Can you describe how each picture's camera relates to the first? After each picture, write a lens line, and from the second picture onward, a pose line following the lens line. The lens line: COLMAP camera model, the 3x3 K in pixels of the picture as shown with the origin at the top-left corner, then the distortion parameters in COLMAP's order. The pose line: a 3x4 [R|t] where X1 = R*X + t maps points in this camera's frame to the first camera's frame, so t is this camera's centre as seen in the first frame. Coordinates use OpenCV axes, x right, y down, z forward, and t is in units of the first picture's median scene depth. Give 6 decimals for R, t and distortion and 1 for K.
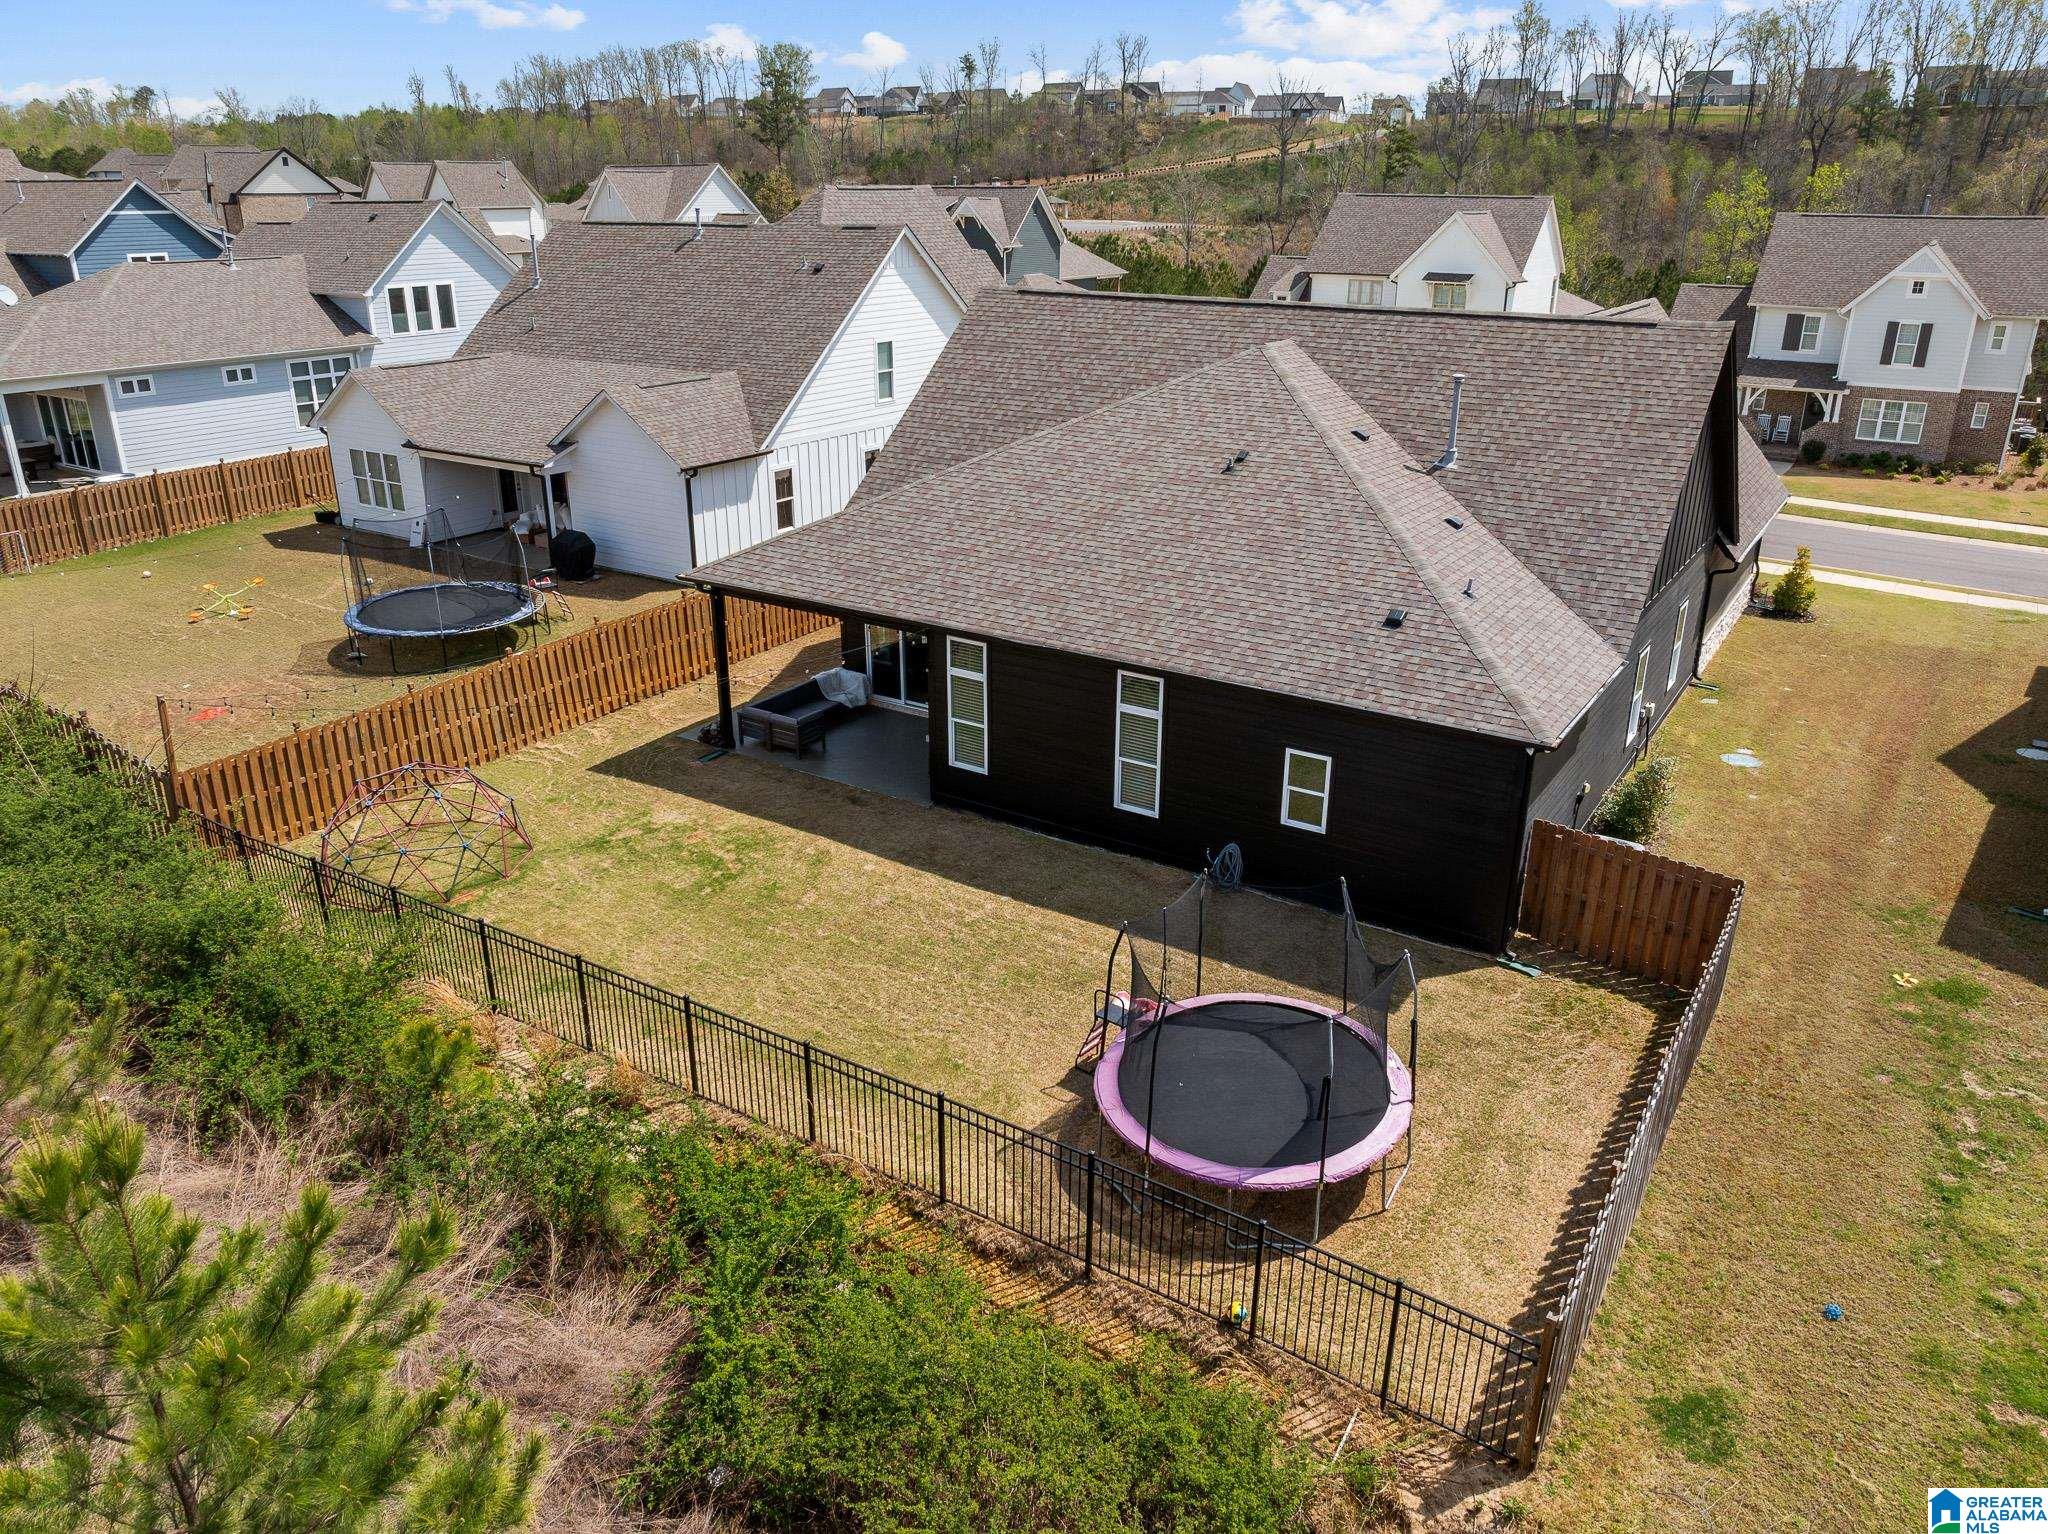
lens RADIAL K [[1438.8, 0, 1024.0], [0, 1438.8, 767.0], [0, 0, 1]] dist [-0.040596, 0.001606]
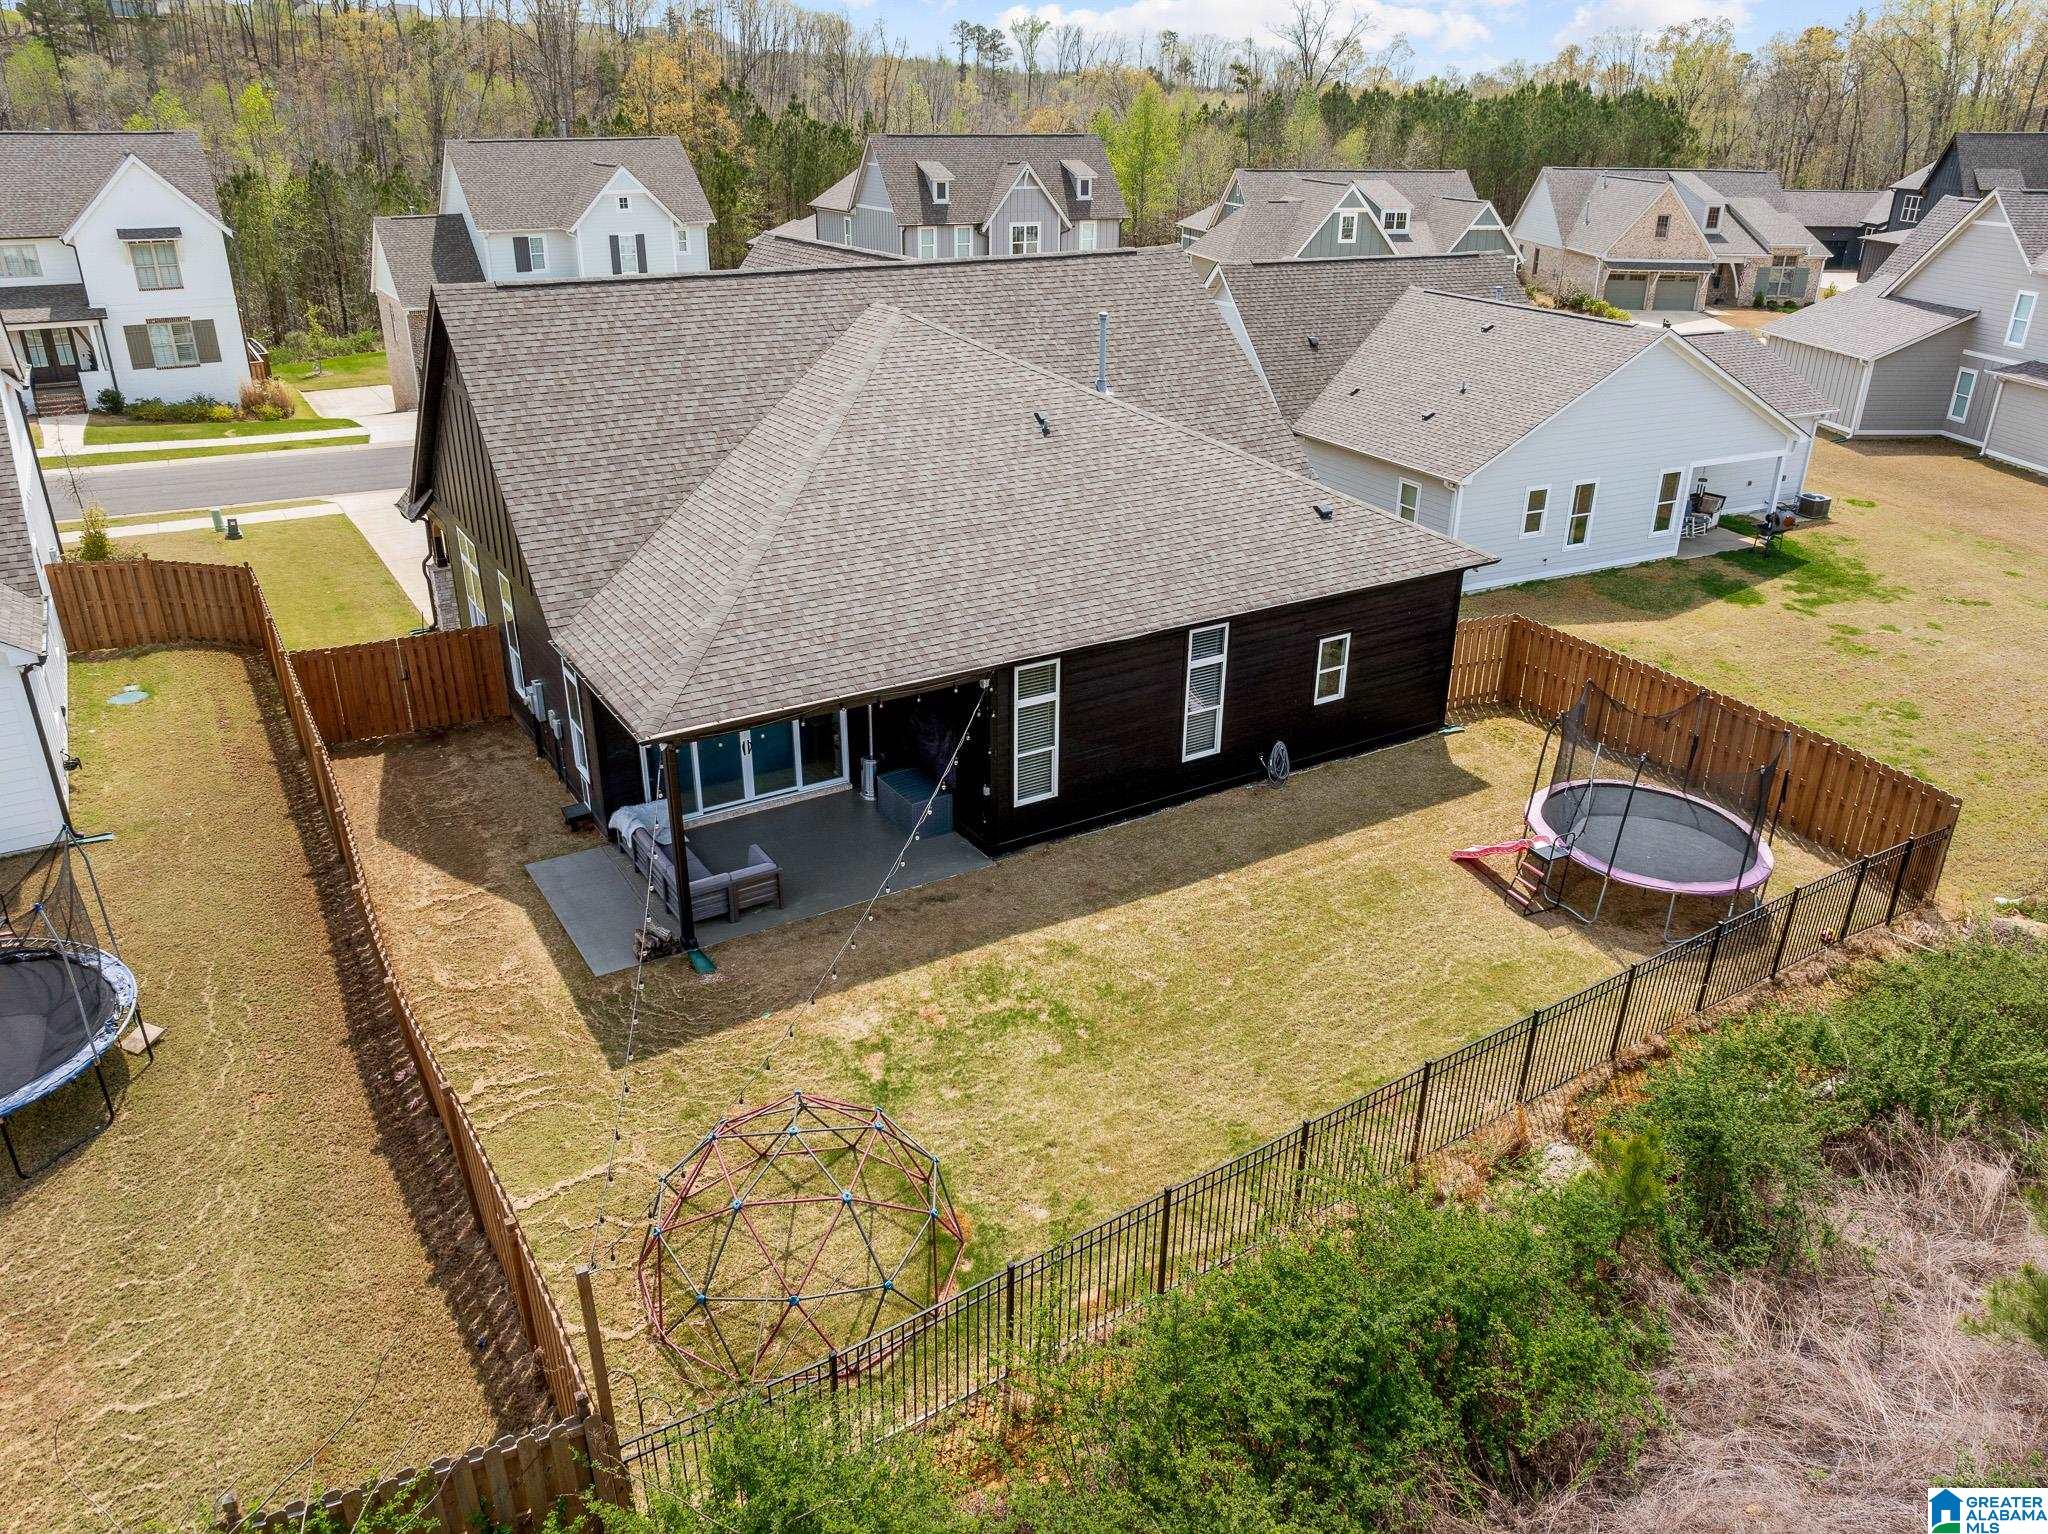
lens RADIAL K [[1438.8, 0, 1024.0], [0, 1438.8, 767.0], [0, 0, 1]] dist [-0.040596, 0.001606]
pose [[0.415214, -0.379390, 0.826838, -0.831846], [0.332603, 0.909274, 0.250192, -0.262709], [-0.846742, 0.171125, 0.503730, 0.561348]]
